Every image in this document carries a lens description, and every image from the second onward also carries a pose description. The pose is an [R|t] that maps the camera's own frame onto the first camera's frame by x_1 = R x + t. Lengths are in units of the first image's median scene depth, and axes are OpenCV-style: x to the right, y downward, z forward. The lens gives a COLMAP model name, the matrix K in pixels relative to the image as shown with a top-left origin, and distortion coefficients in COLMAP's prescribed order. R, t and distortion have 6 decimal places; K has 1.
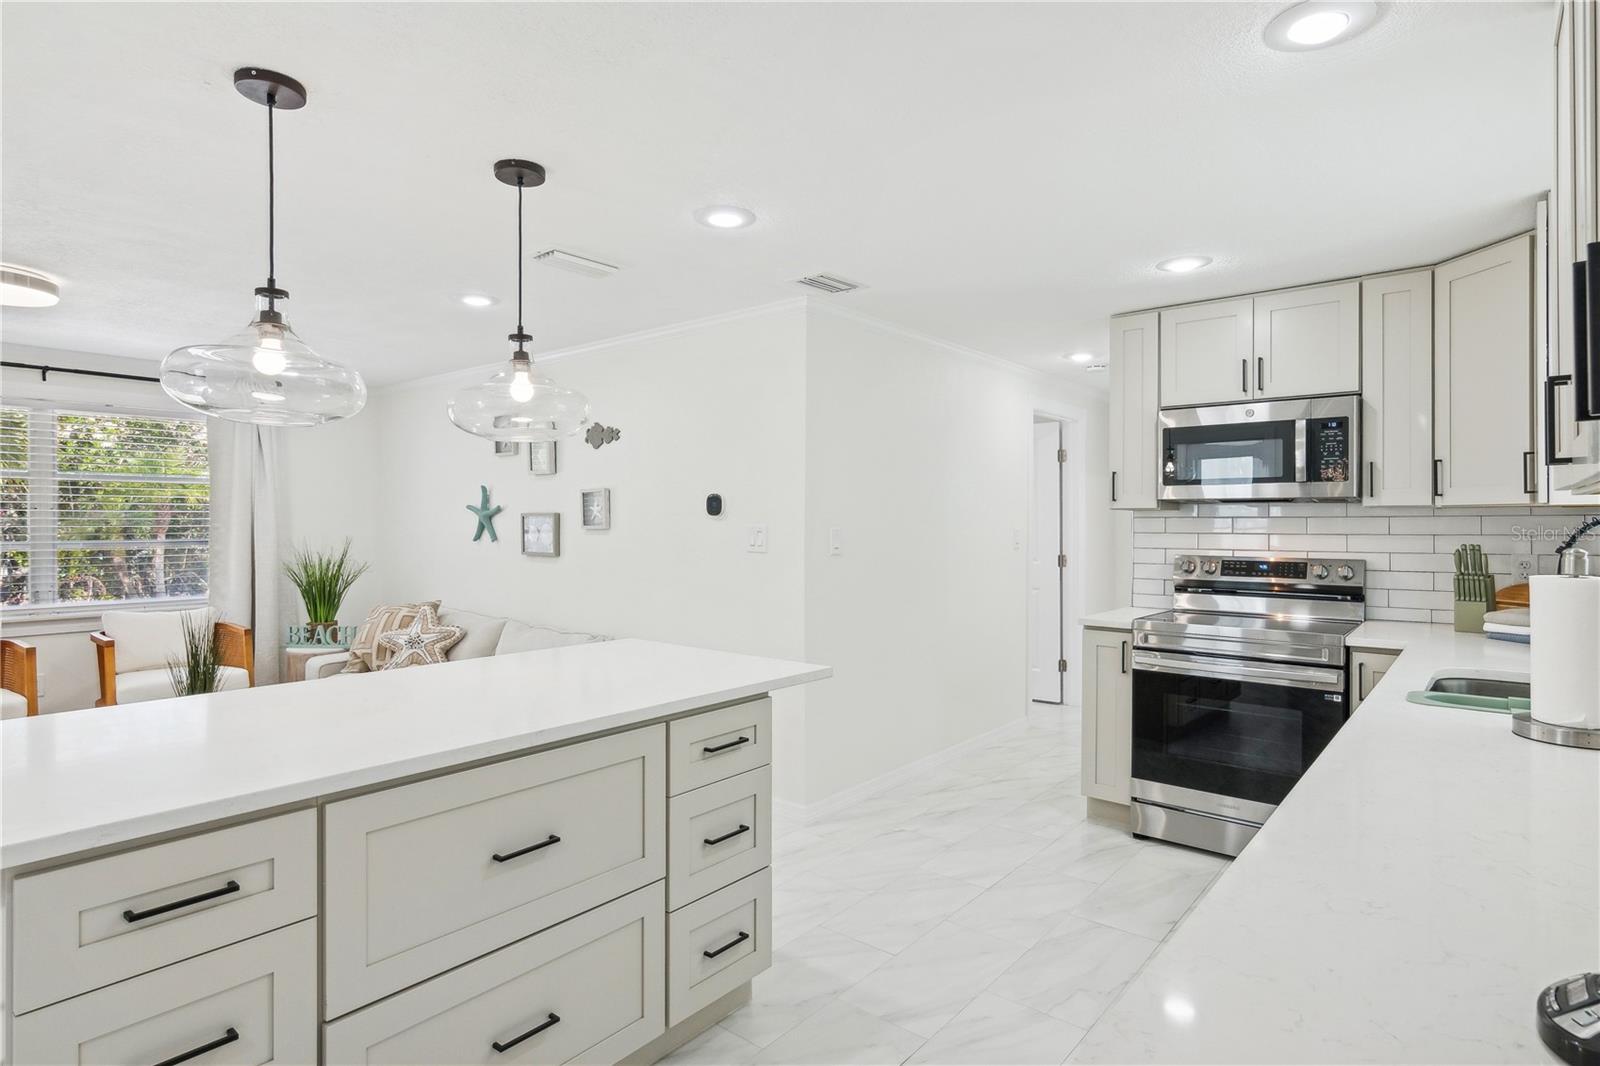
lens RADIAL K [[835.8, 0, 802.5], [0, 835.8, 534.0], [0, 0, 1]] dist [0.000879, -0.001545]
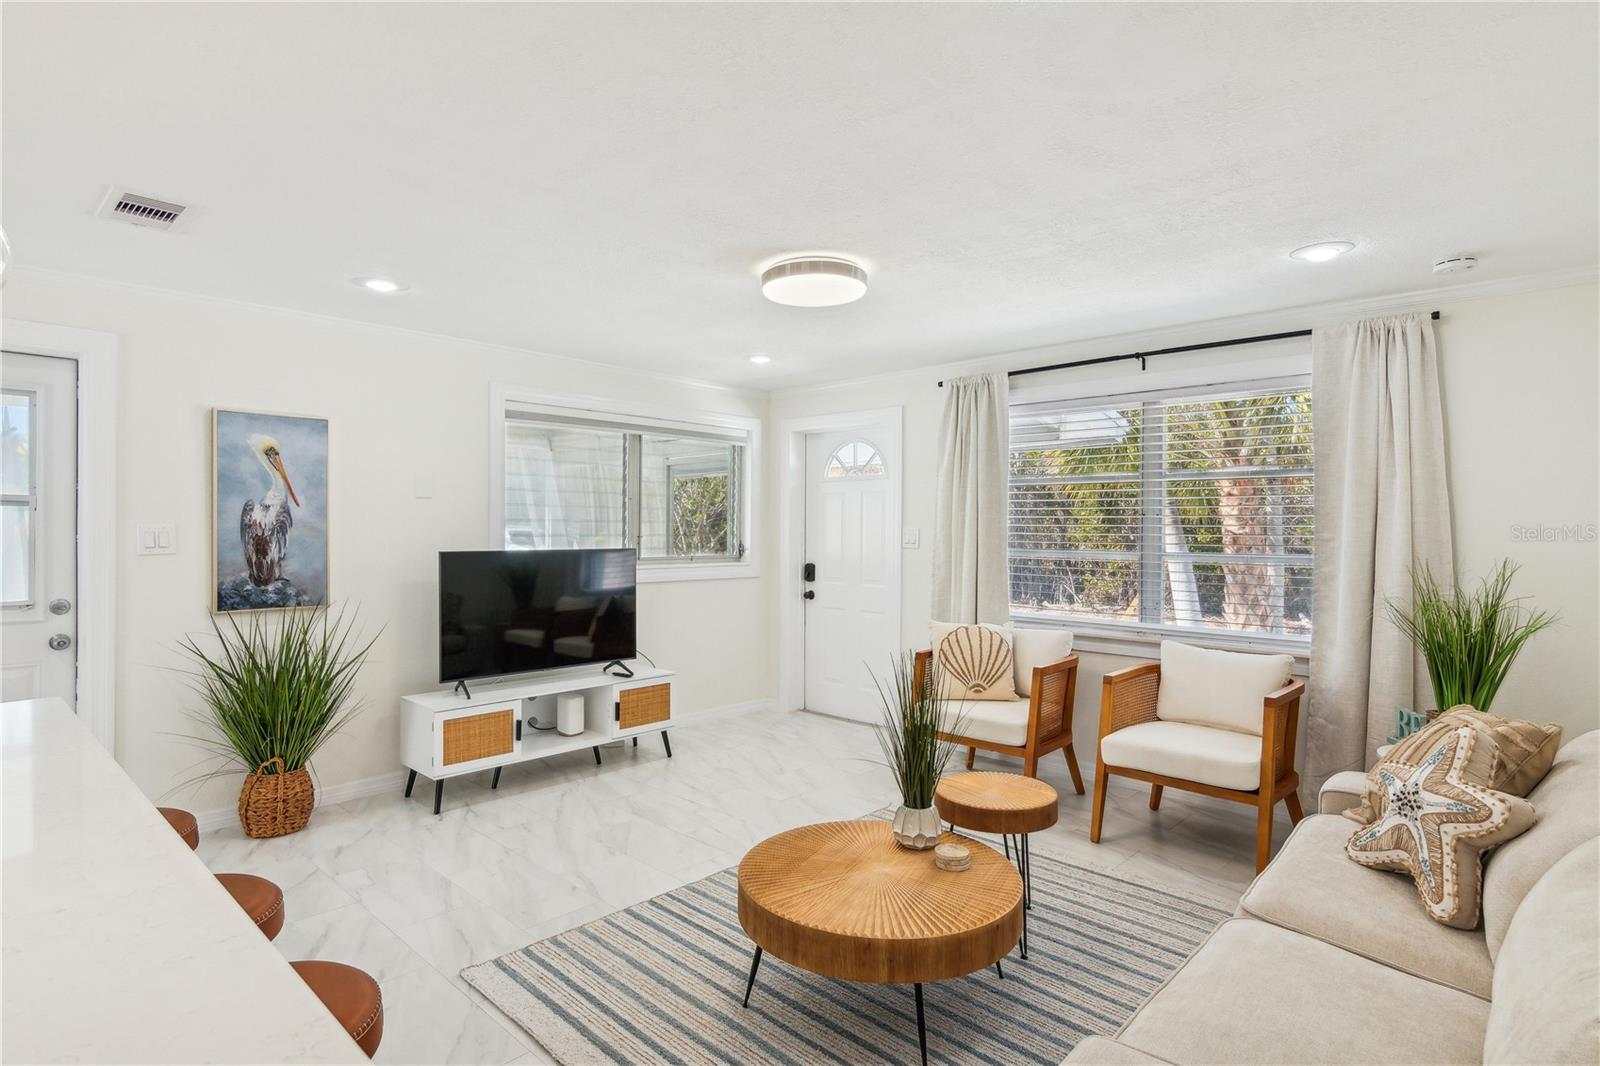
lens RADIAL K [[835.8, 0, 802.5], [0, 835.8, 534.0], [0, 0, 1]] dist [0.000879, -0.001545]
pose [[-0.065403, 0.008502, -0.997823, -0.002712], [-0.019042, 0.999771, 0.009766, -0.010986], [0.997677, 0.019639, -0.065226, 0.707948]]
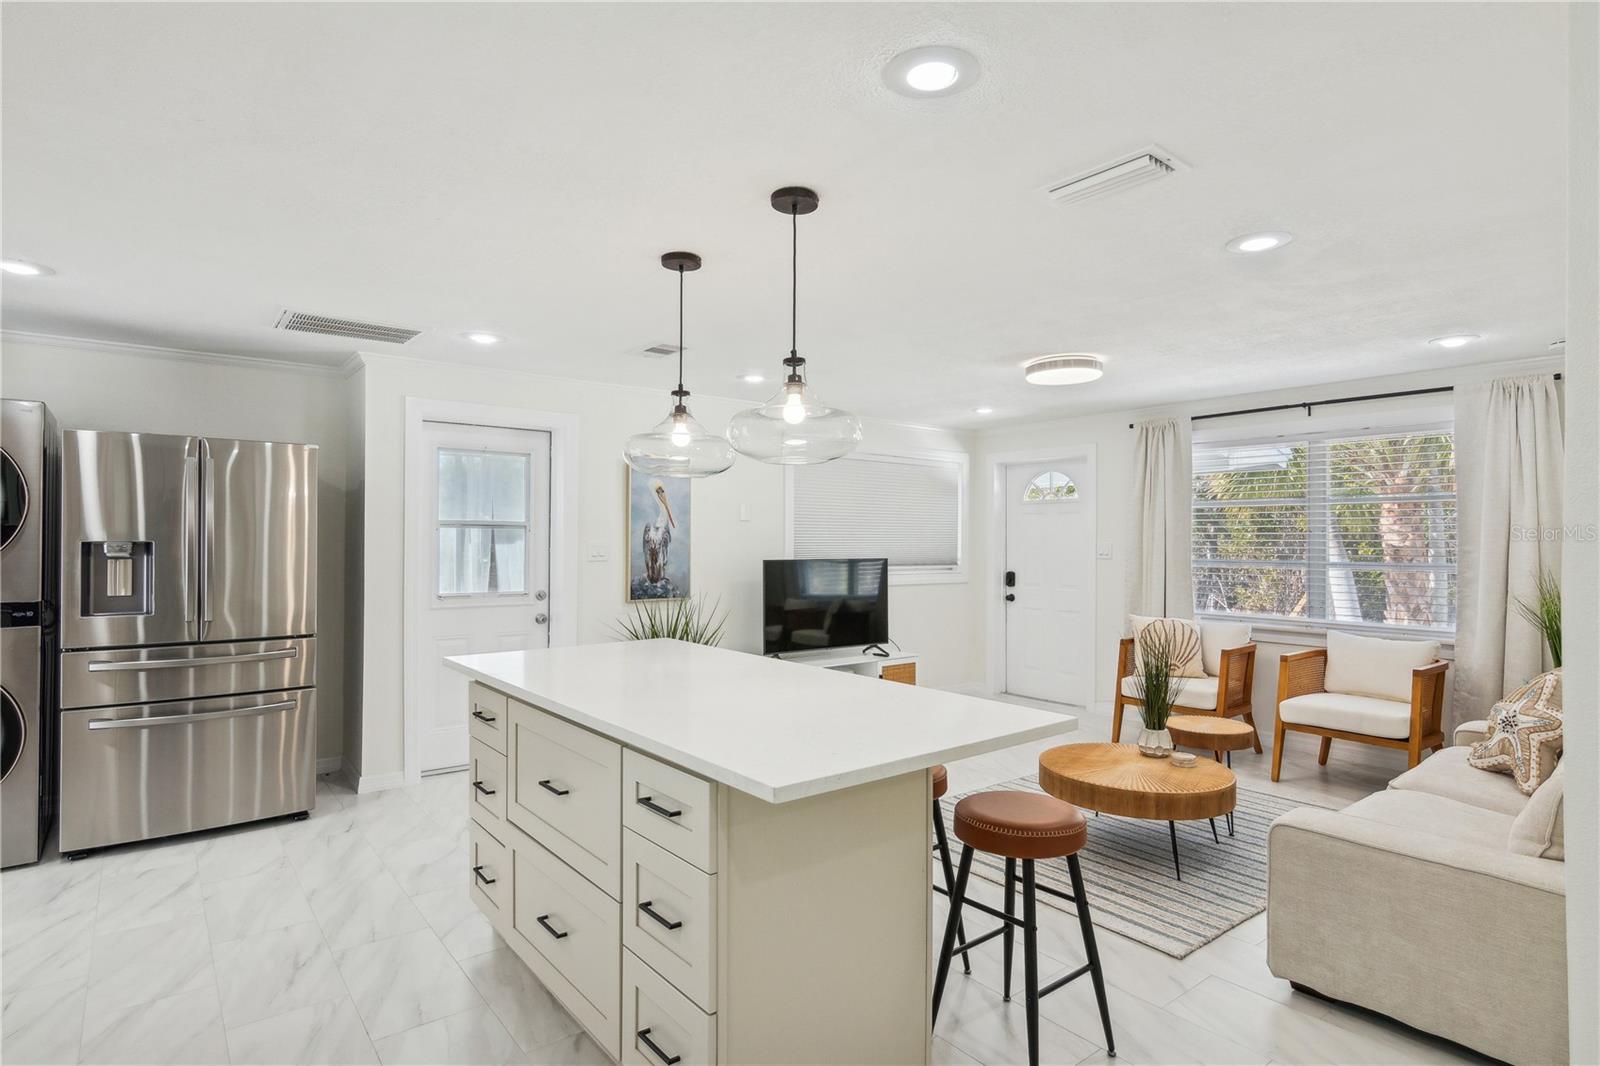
lens RADIAL K [[836.3, 0, 799.6], [0, 836.3, 535.5], [0, 0, 1]] dist [-0.001386, 0.000402]
pose [[-0.211800, -0.006088, -0.977294, 0.315693], [-0.017320, 0.999847, -0.002475, -0.010210], [0.977159, 0.016403, -0.211873, 0.583382]]
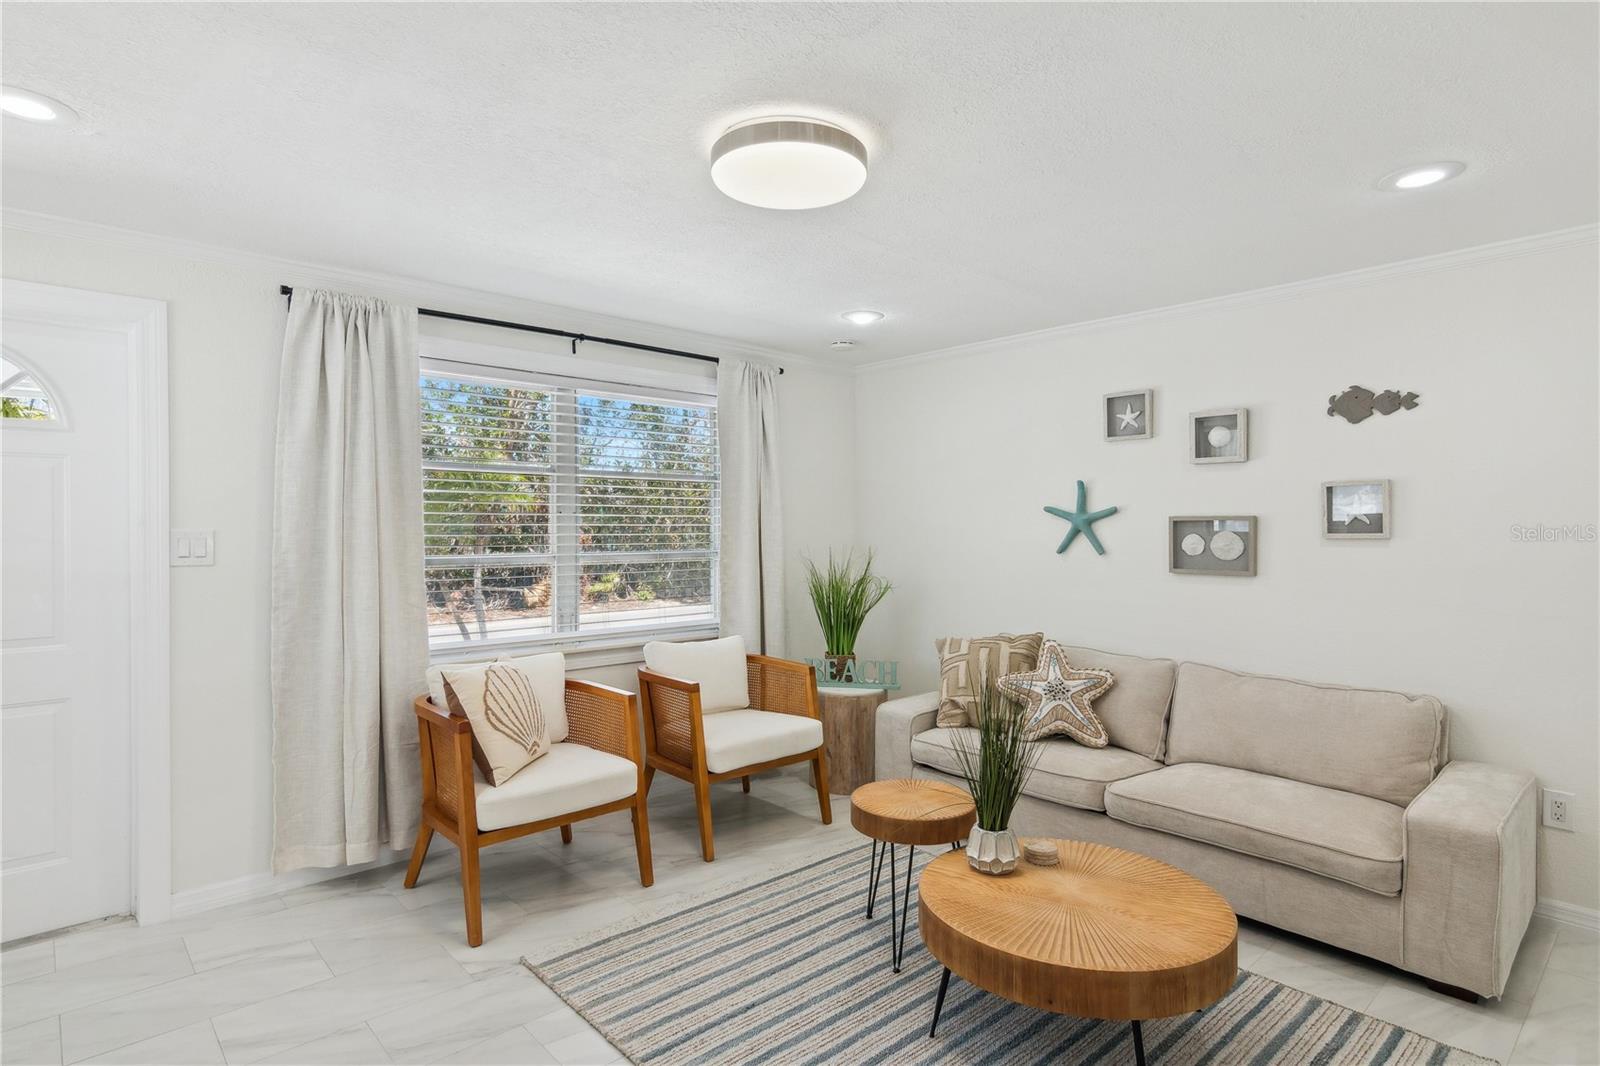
lens RADIAL K [[835.8, 0, 802.5], [0, 835.8, 534.0], [0, 0, 1]] dist [0.000879, -0.001545]
pose [[0.990882, 0.000141, -0.134736, -0.588858], [-0.001112, 0.999974, -0.007131, -0.003849], [0.134731, 0.007216, 0.990856, 0.237932]]
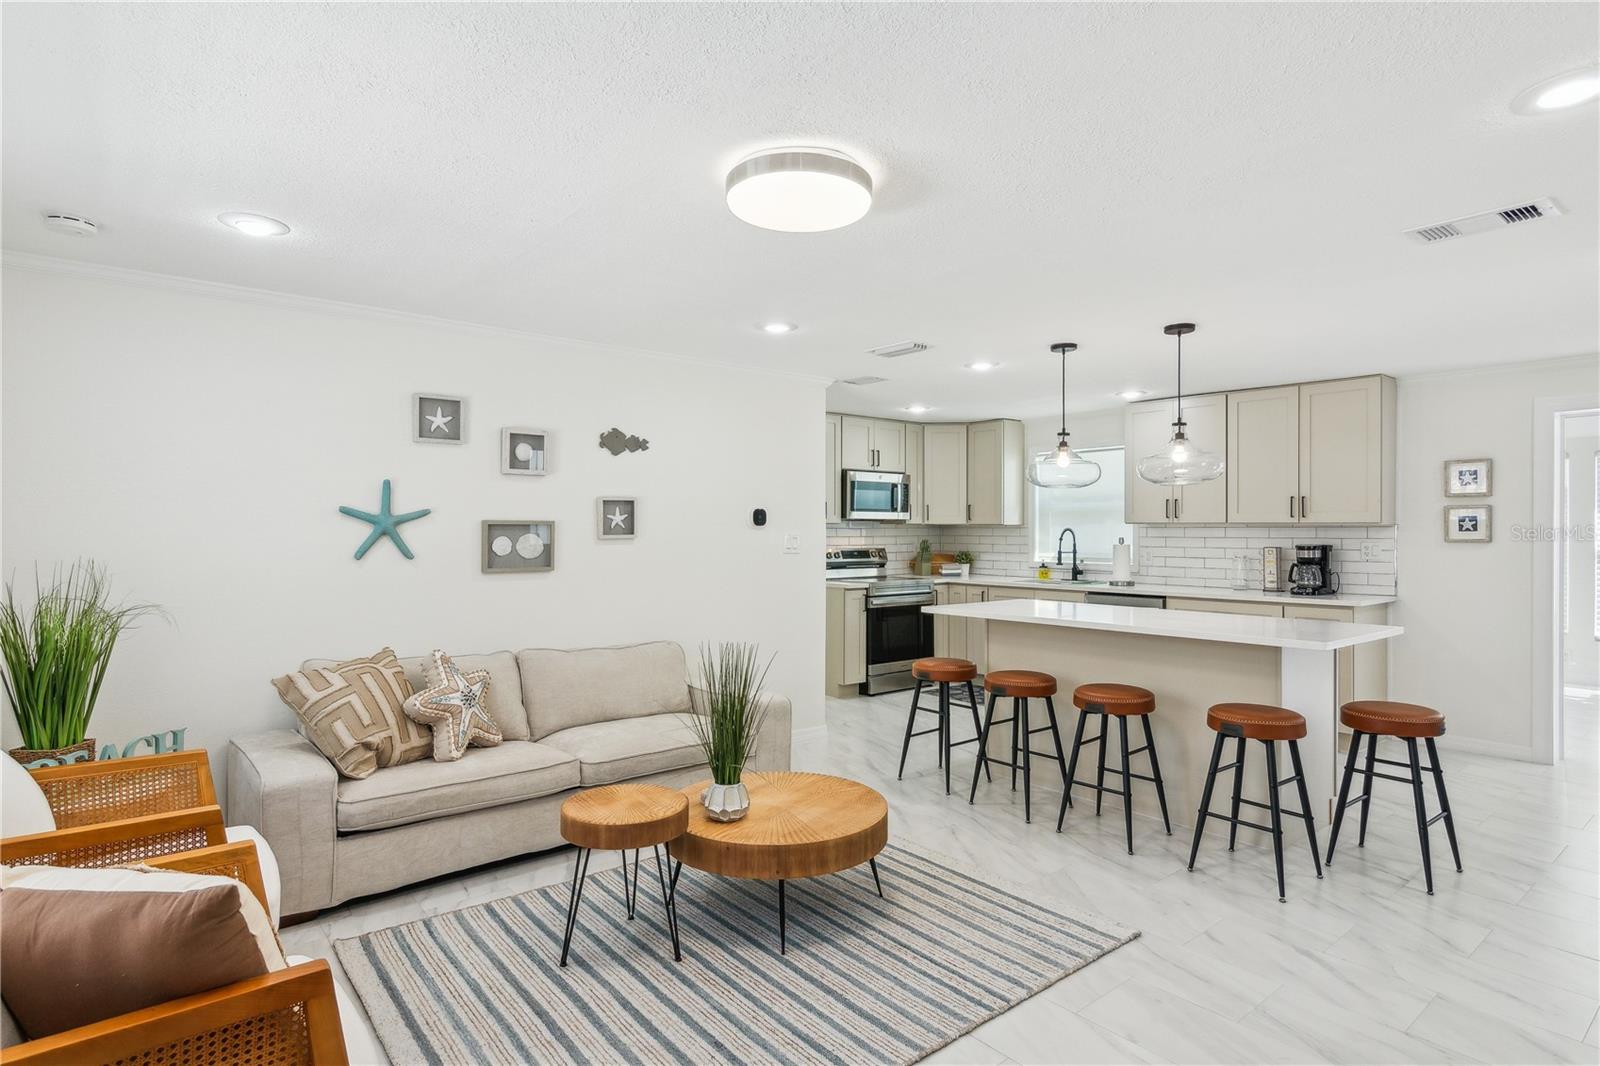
lens RADIAL K [[835.8, 0, 802.5], [0, 835.8, 534.0], [0, 0, 1]] dist [0.000879, -0.001545]
pose [[0.192335, -0.003924, 0.981322, -1.115928], [0.015966, 0.999872, 0.000869, -0.007959], [-0.981199, 0.015500, 0.192373, 0.580900]]
